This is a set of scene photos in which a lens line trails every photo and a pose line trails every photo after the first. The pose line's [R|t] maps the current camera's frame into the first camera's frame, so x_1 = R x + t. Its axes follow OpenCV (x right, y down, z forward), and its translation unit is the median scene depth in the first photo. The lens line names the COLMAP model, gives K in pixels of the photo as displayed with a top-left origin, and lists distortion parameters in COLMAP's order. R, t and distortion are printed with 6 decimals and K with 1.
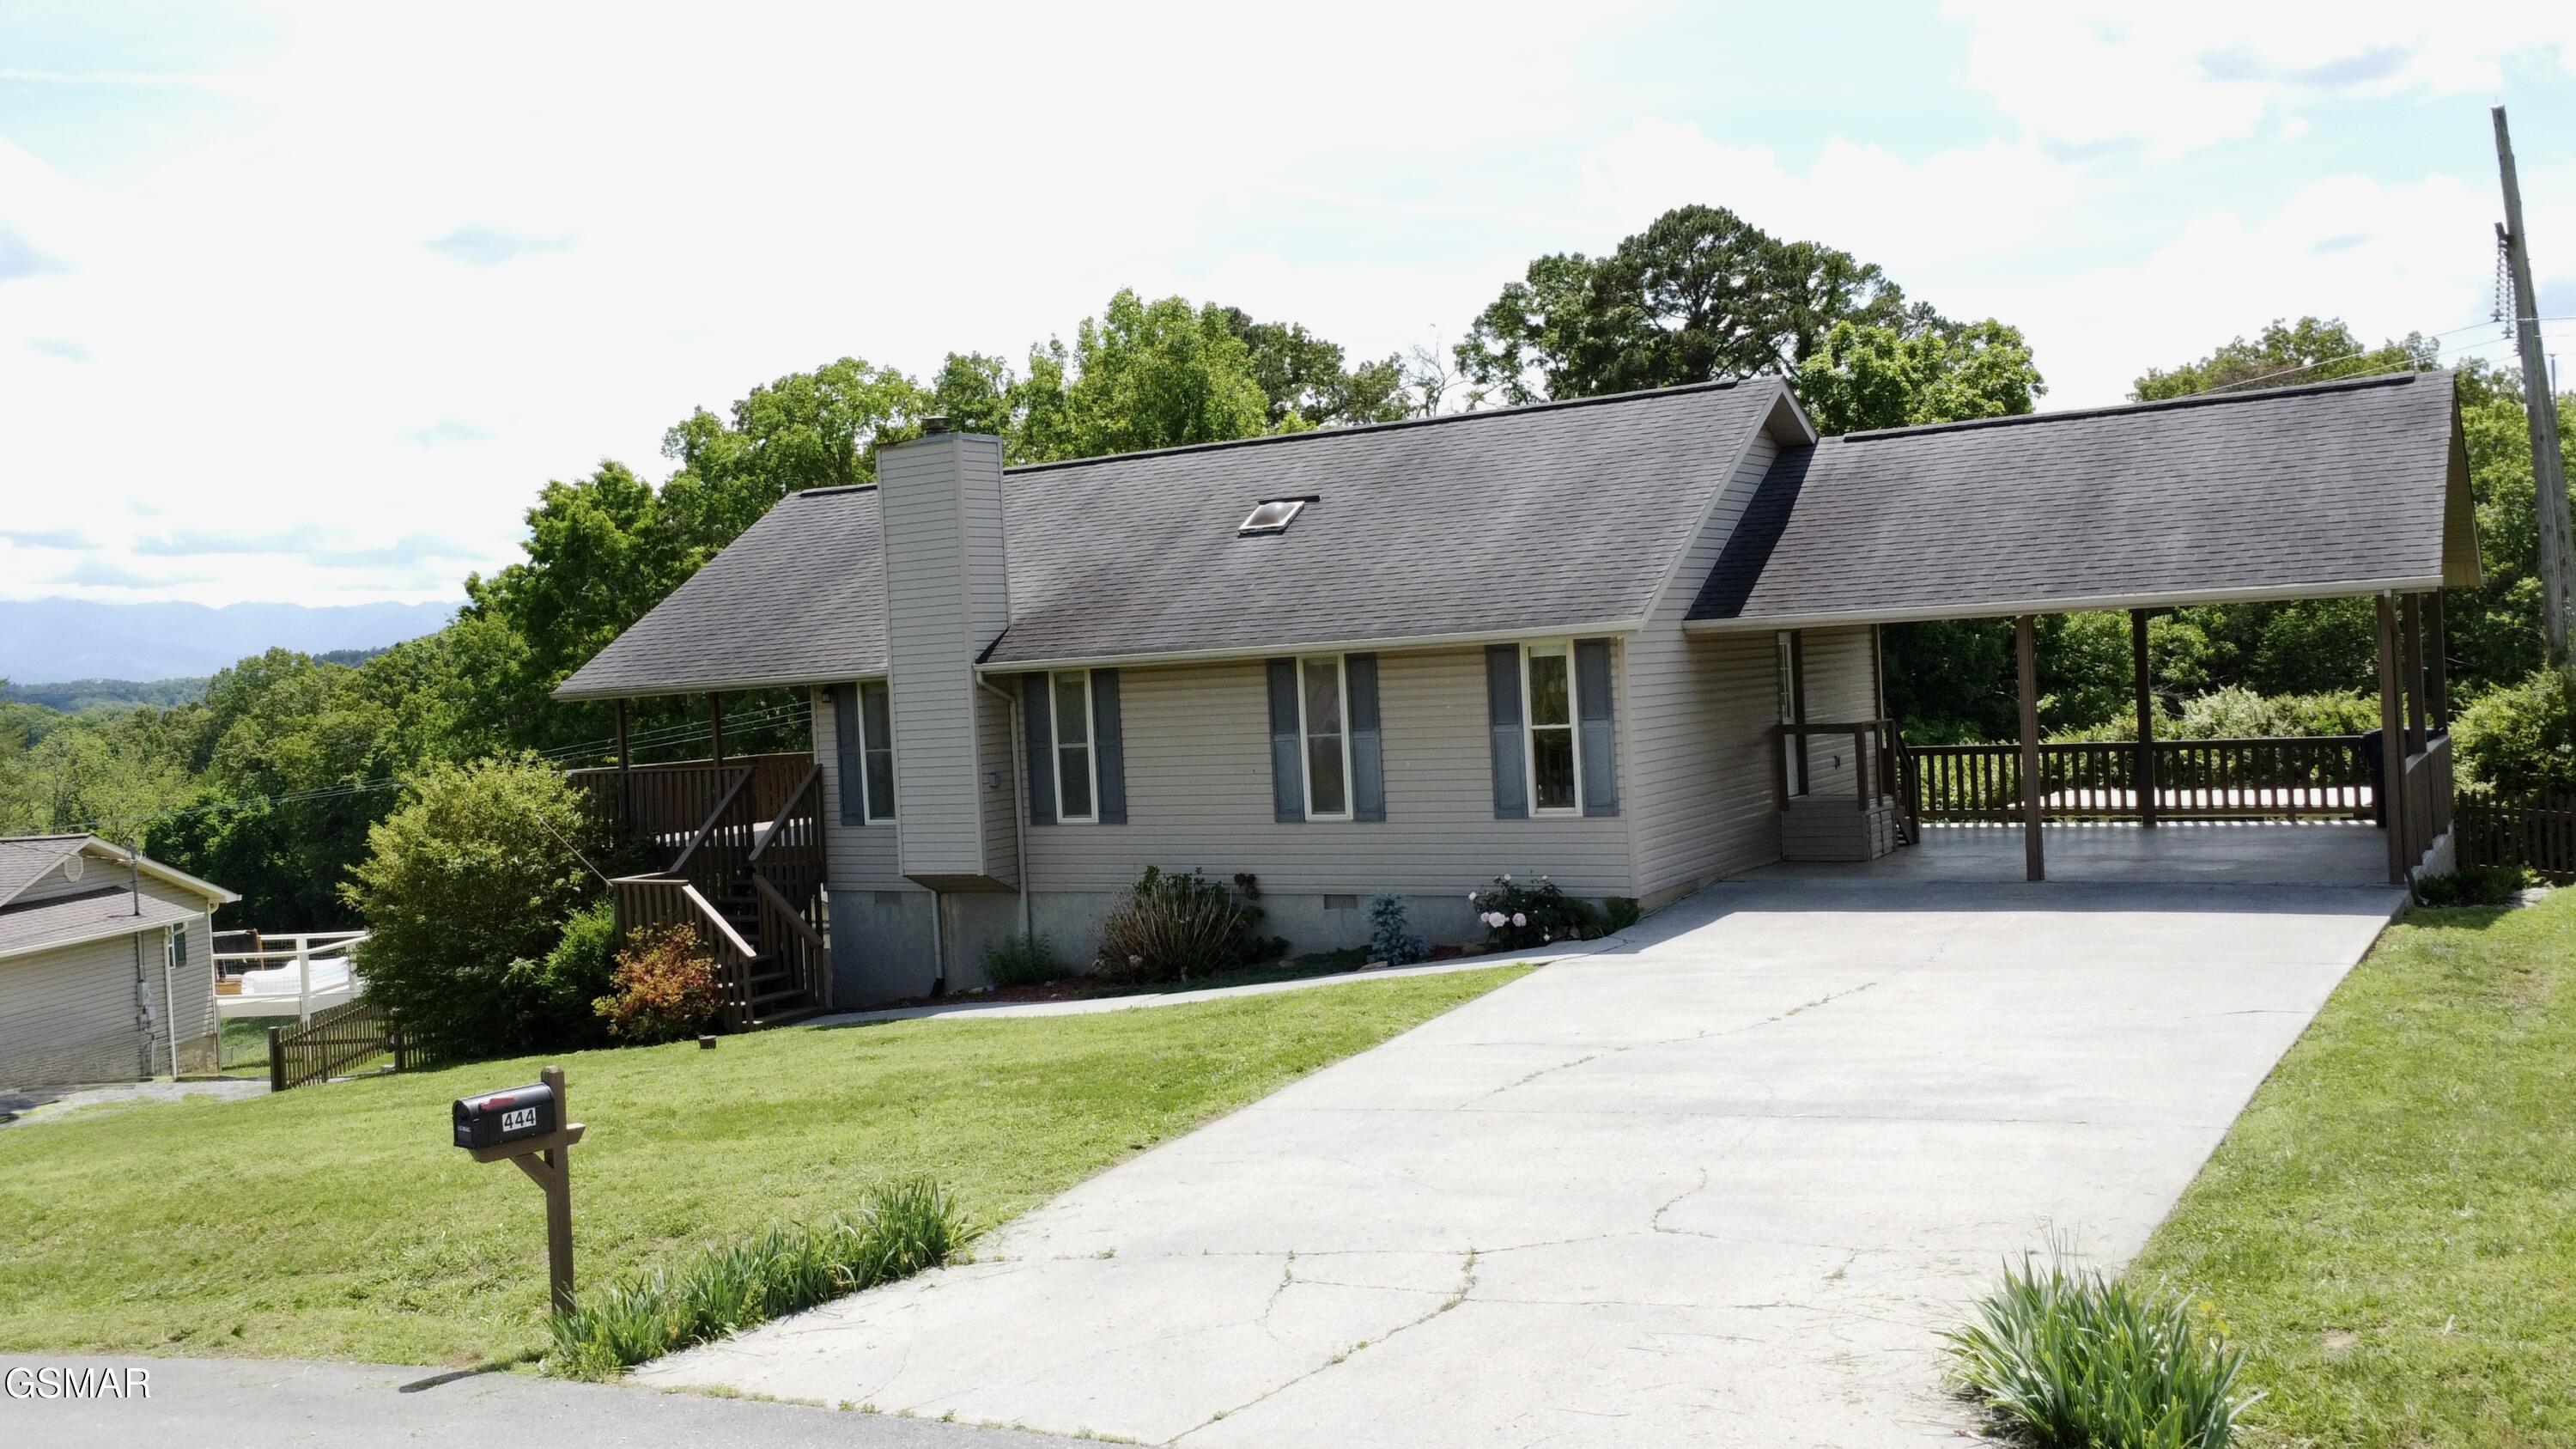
lens RADIAL K [[1922.4, 0, 1288.0], [0, 1922.4, 724.5], [0, 0, 1]] dist [0.002115, -0.004538]
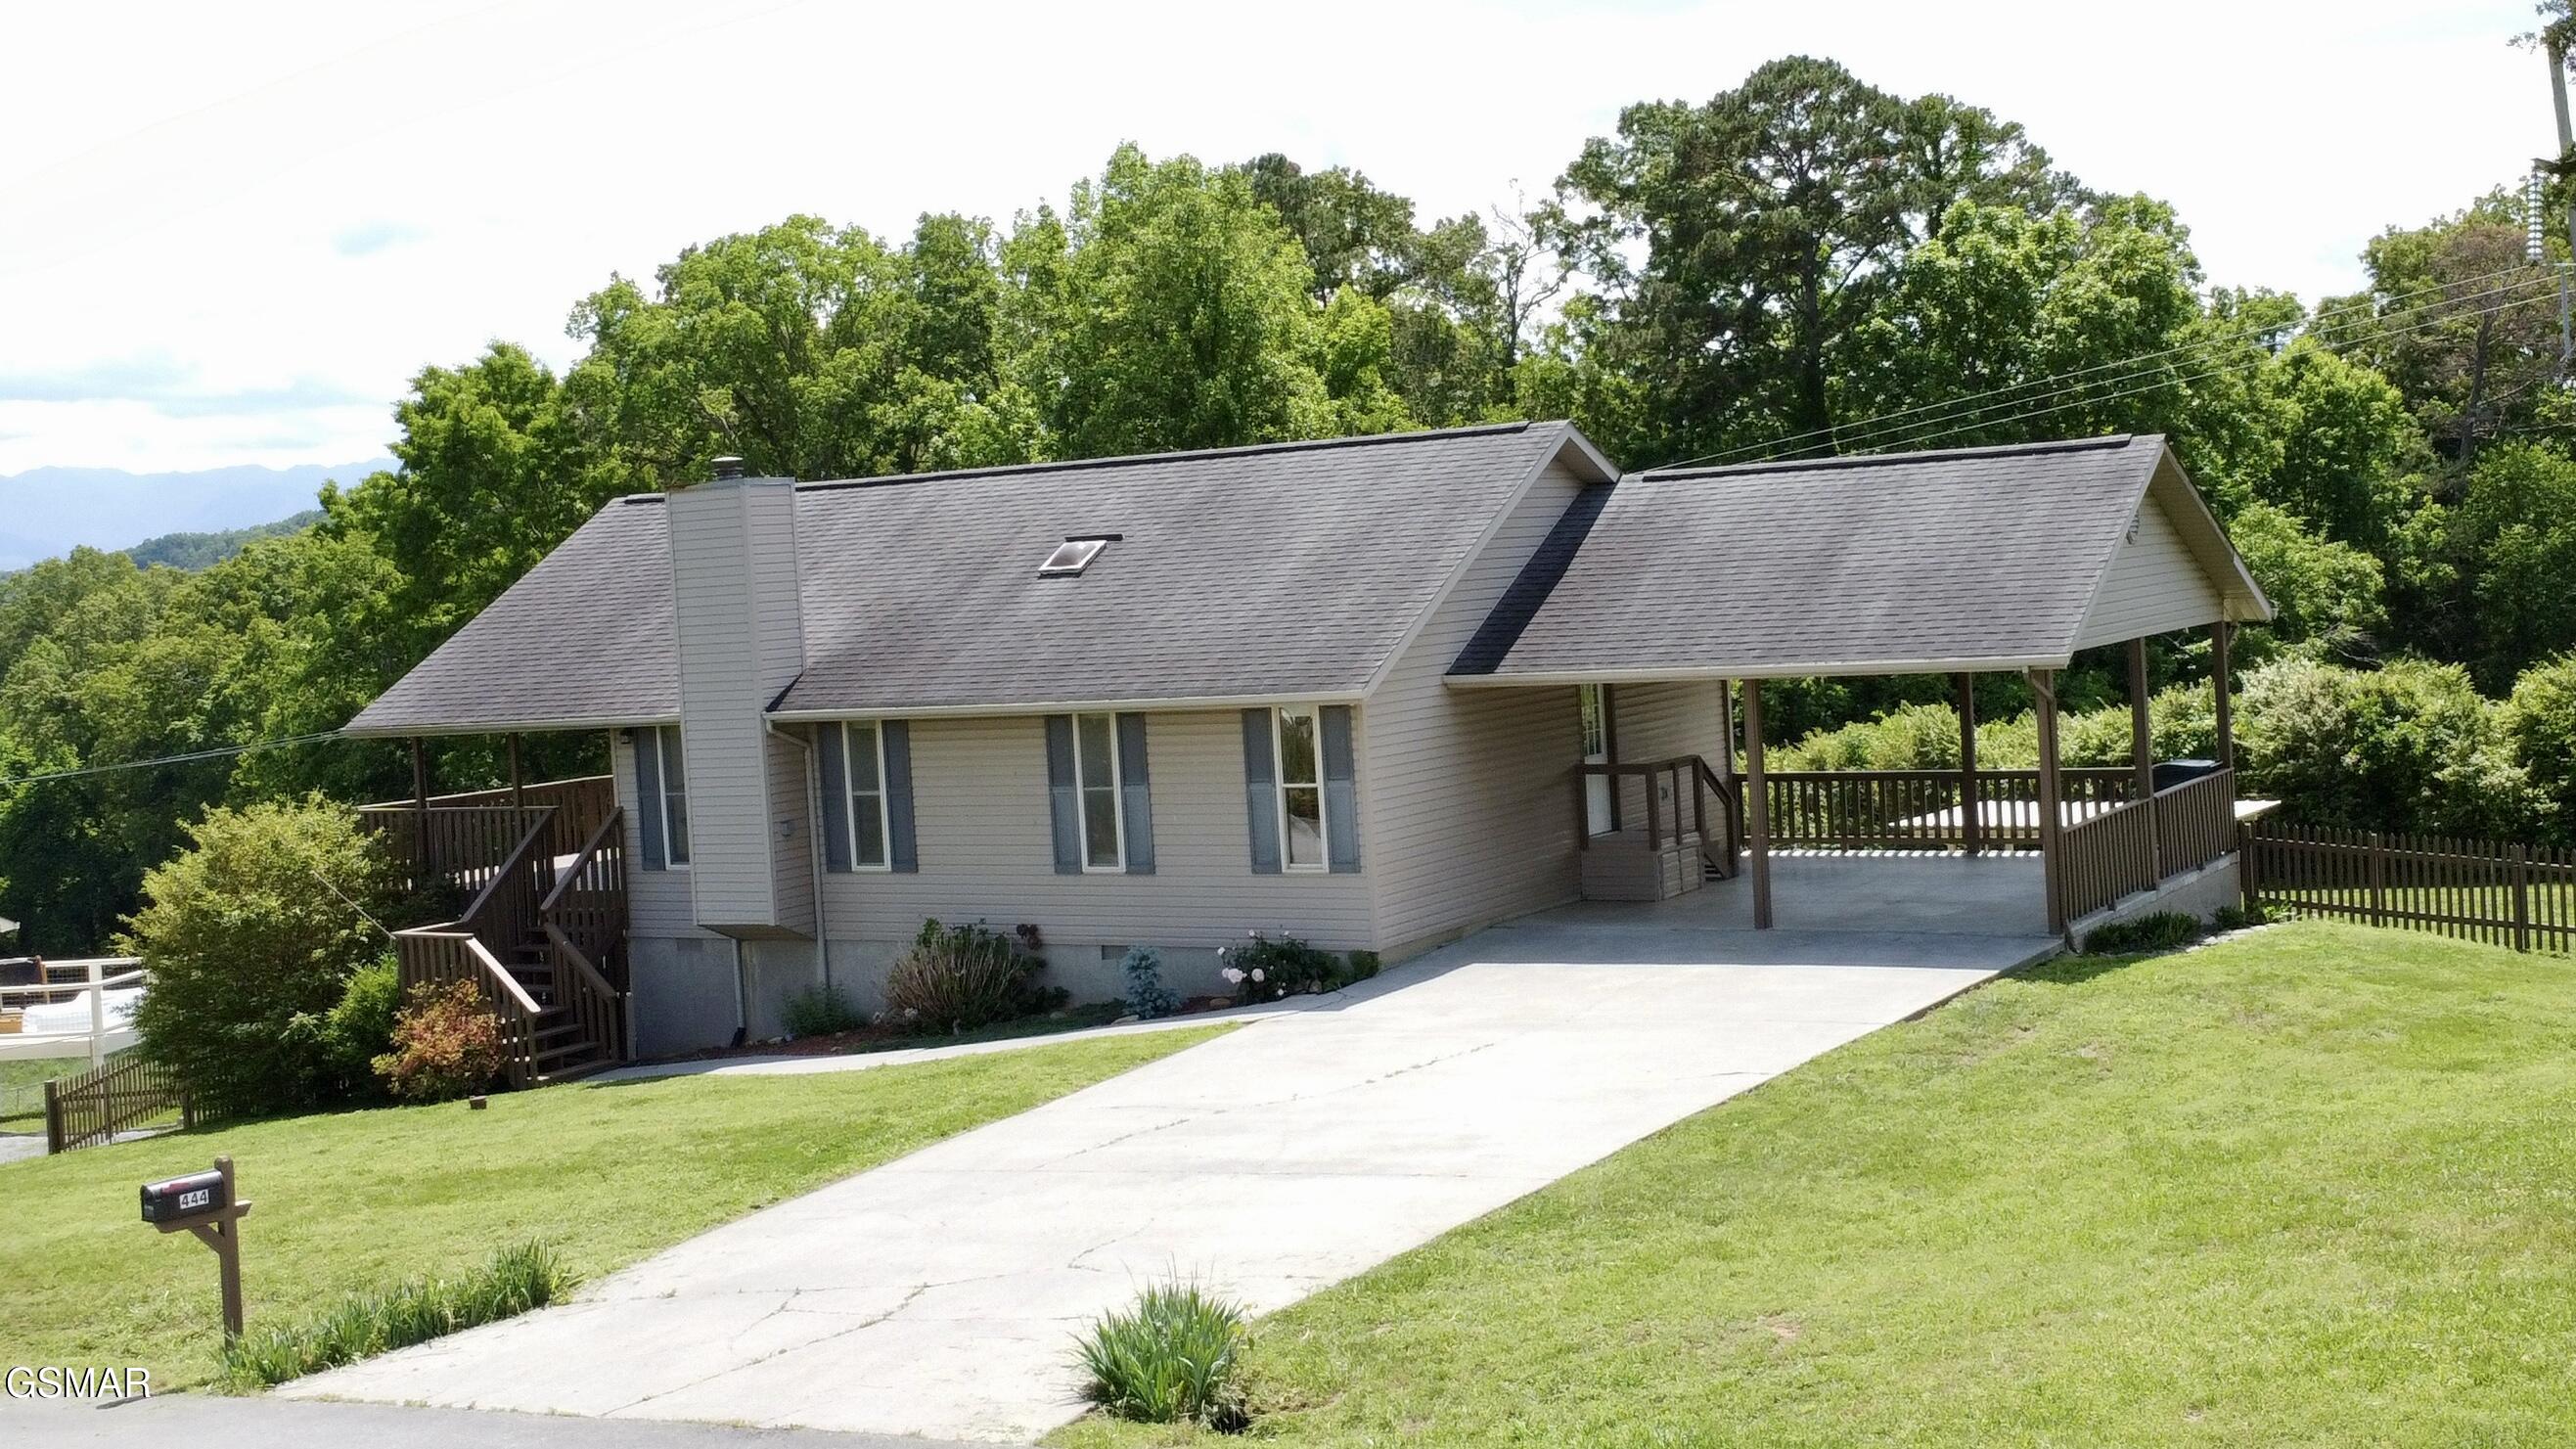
lens RADIAL K [[2236.6, 0, 1377.1], [0, 2236.6, 710.7], [0, 0, 1]] dist [0.010509, -0.006375]
pose [[0.998977, -0.008558, 0.044408, 0.107719], [0.008186, 0.999930, 0.008558, -0.042147], [-0.044478, -0.008185, 0.998977, -0.175183]]
